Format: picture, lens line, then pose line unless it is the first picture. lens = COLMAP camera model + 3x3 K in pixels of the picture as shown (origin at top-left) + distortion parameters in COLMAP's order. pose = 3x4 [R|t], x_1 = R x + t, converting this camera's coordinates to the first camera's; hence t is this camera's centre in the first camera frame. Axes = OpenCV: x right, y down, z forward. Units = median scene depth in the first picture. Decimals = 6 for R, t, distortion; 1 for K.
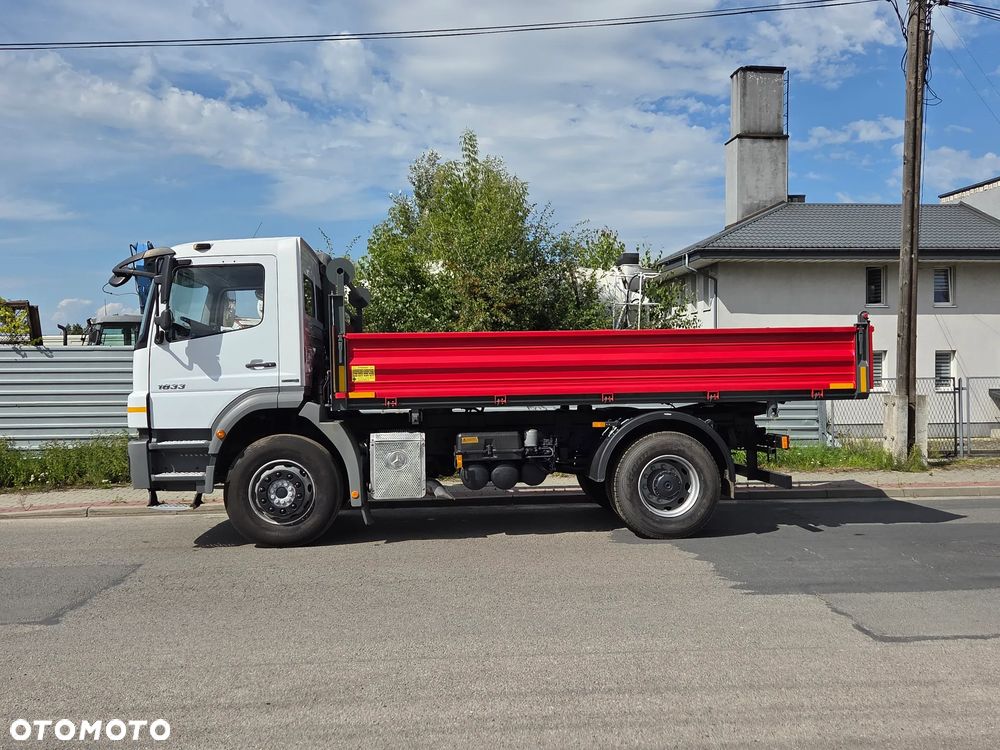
lens RADIAL K [[918.5, 0, 505.5], [0, 918.5, 377.1], [0, 0, 1]] dist [0.065194, -0.022309]
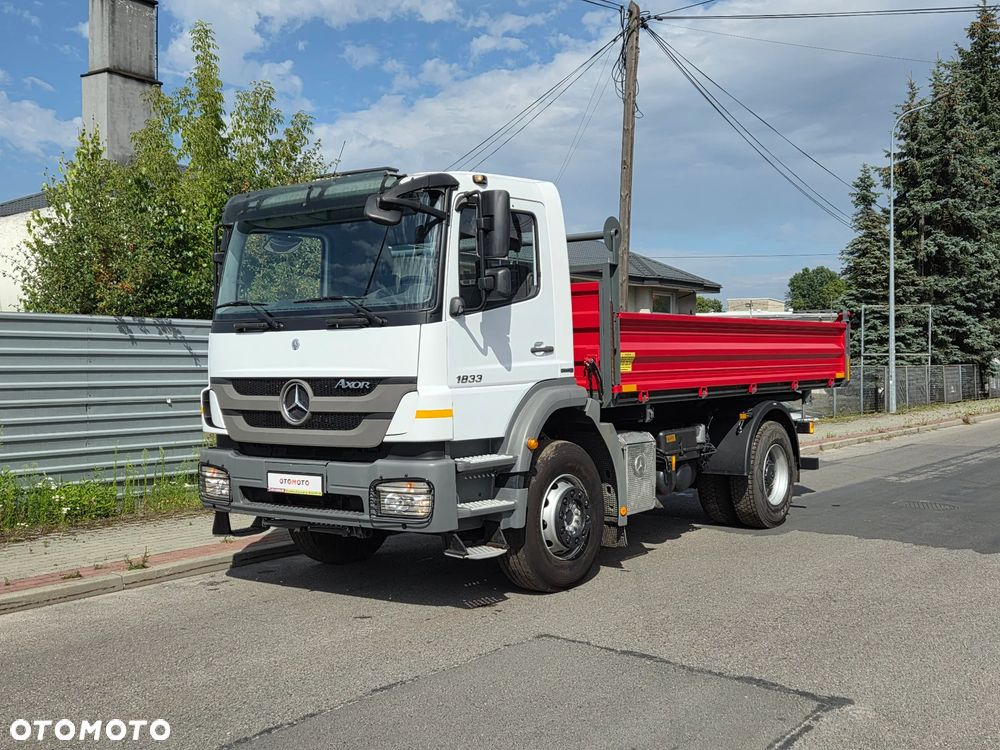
lens RADIAL K [[1072.7, 0, 497.4], [0, 1072.7, 357.3], [0, 0, 1]] dist [0.044721, 0.002669]
pose [[0.665130, 0.009610, 0.746666, -0.927618], [-0.003524, 0.999946, -0.009730, 0.001814], [-0.746719, 0.003840, 0.665128, 0.447805]]
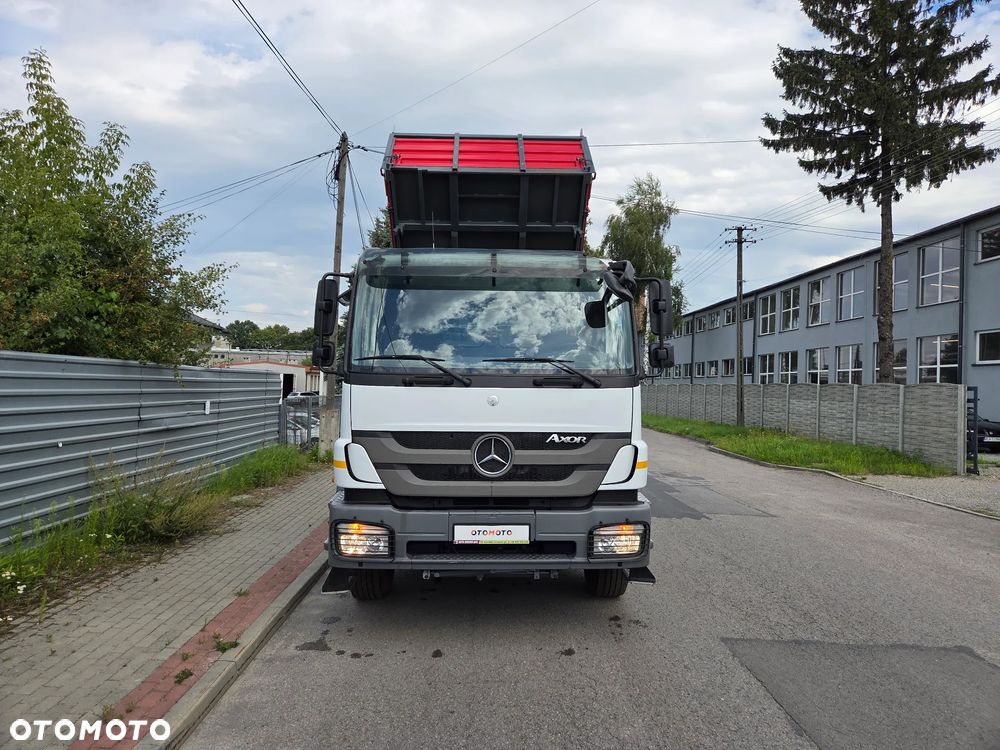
lens RADIAL K [[671.6, 0, 501.7], [0, 671.6, 347.0], [0, 0, 1]] dist [0.091283, -0.055622]
pose [[0.049657, 0.065446, 0.996620, -0.965500], [-0.019311, 0.997727, -0.064556, -0.023885], [-0.998580, -0.016040, 0.050808, 1.072710]]
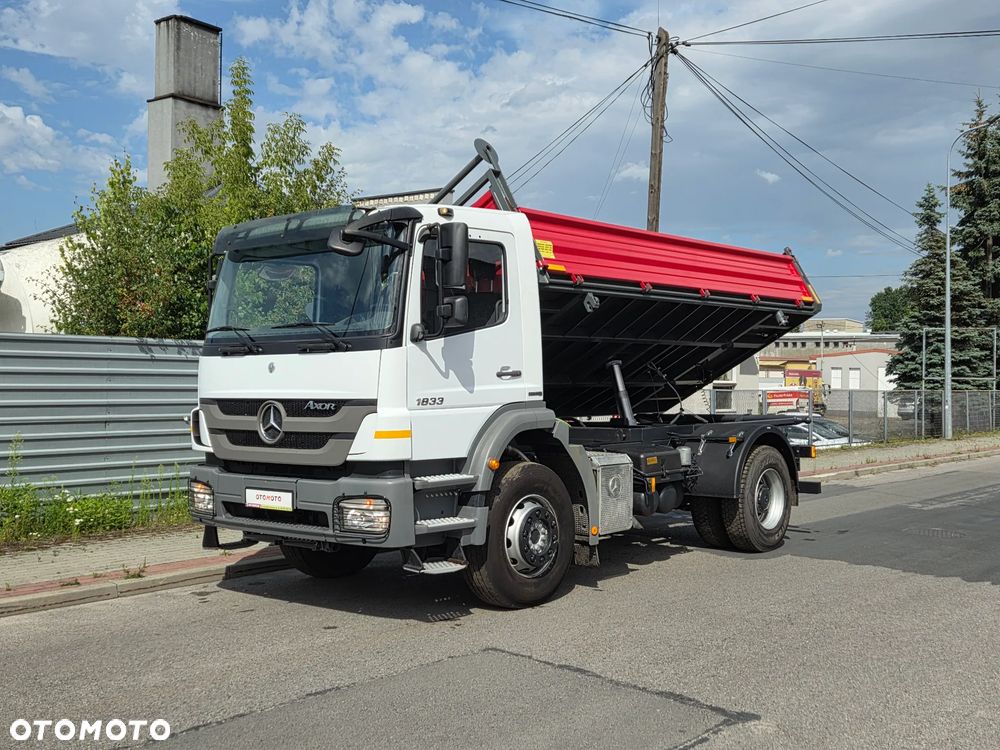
lens RADIAL K [[1082.0, 0, 501.1], [0, 1082.0, 353.2], [0, 0, 1]] dist [0.064102, -0.038636]
pose [[0.712877, 0.030721, 0.700616, -0.900374], [-0.013250, 0.999452, -0.030344, -0.002695], [-0.701164, 0.012348, 0.712893, 0.353325]]
